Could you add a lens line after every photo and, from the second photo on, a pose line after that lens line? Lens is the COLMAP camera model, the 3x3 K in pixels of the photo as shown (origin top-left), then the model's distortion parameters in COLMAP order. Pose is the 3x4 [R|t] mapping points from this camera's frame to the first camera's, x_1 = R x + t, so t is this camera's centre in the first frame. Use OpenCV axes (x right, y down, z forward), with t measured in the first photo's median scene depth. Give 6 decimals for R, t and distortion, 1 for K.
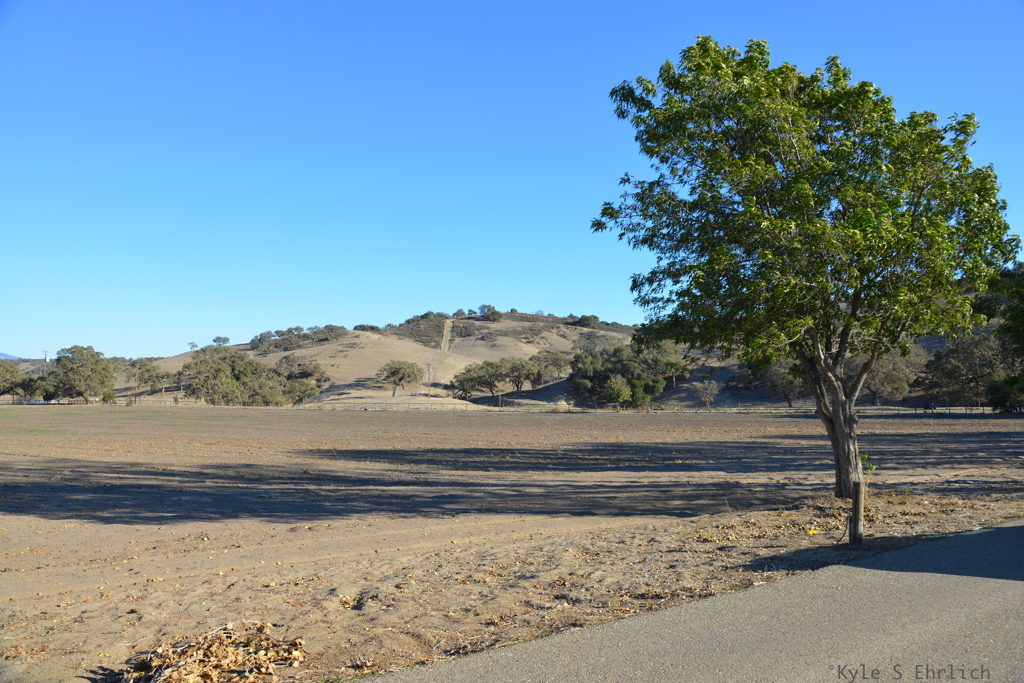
lens RADIAL K [[742.3, 0, 513.3], [0, 742.3, 343.0], [0, 0, 1]] dist [-0.091641, 0.075186]
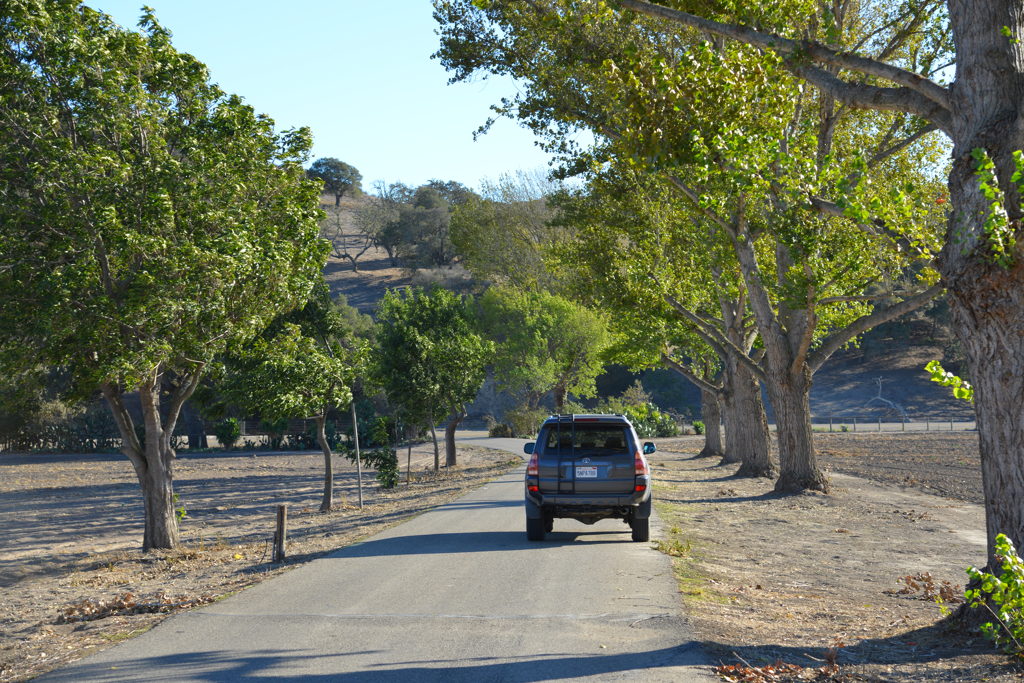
lens RADIAL K [[2020.2, 0, 513.0], [0, 2020.2, 346.8], [0, 0, 1]] dist [0.537965, 0.173680]
pose [[0.647991, 0.014566, 0.761508, -0.285996], [-0.045325, 0.998783, 0.019464, -0.022189], [-0.760298, -0.047128, 0.647863, -0.219380]]
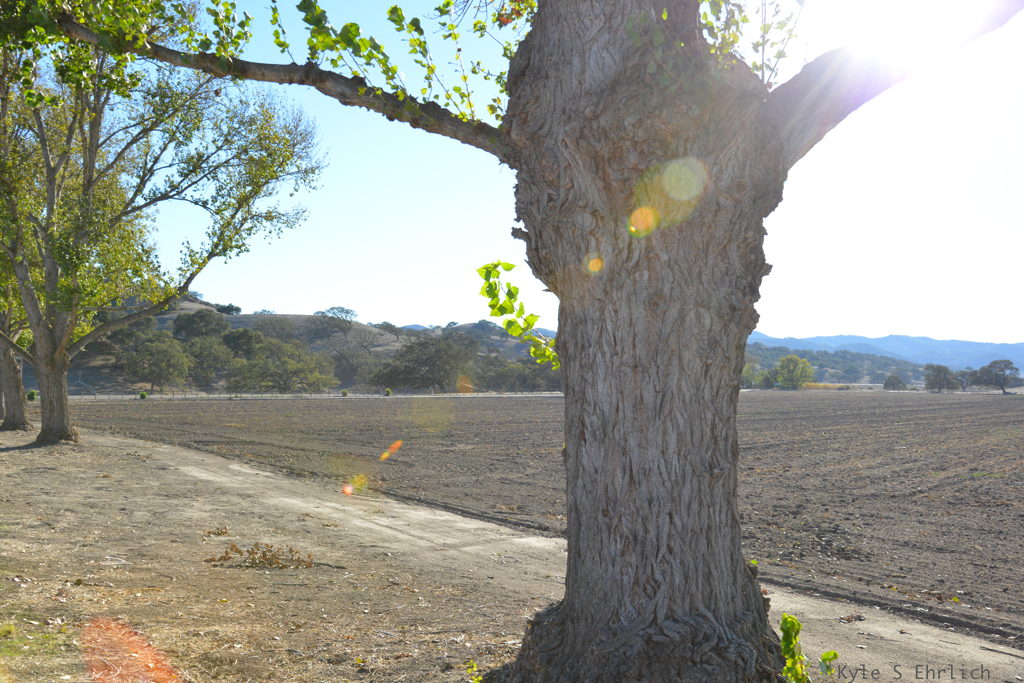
lens RADIAL K [[987.4, 0, 514.8], [0, 987.4, 341.6], [0, 0, 1]] dist [0.016514, 0.134305]
pose [[0.111689, 0.046555, 0.992652, -0.094328], [-0.080398, 0.996051, -0.037669, -0.007656], [-0.990486, -0.075600, 0.114991, -0.076690]]
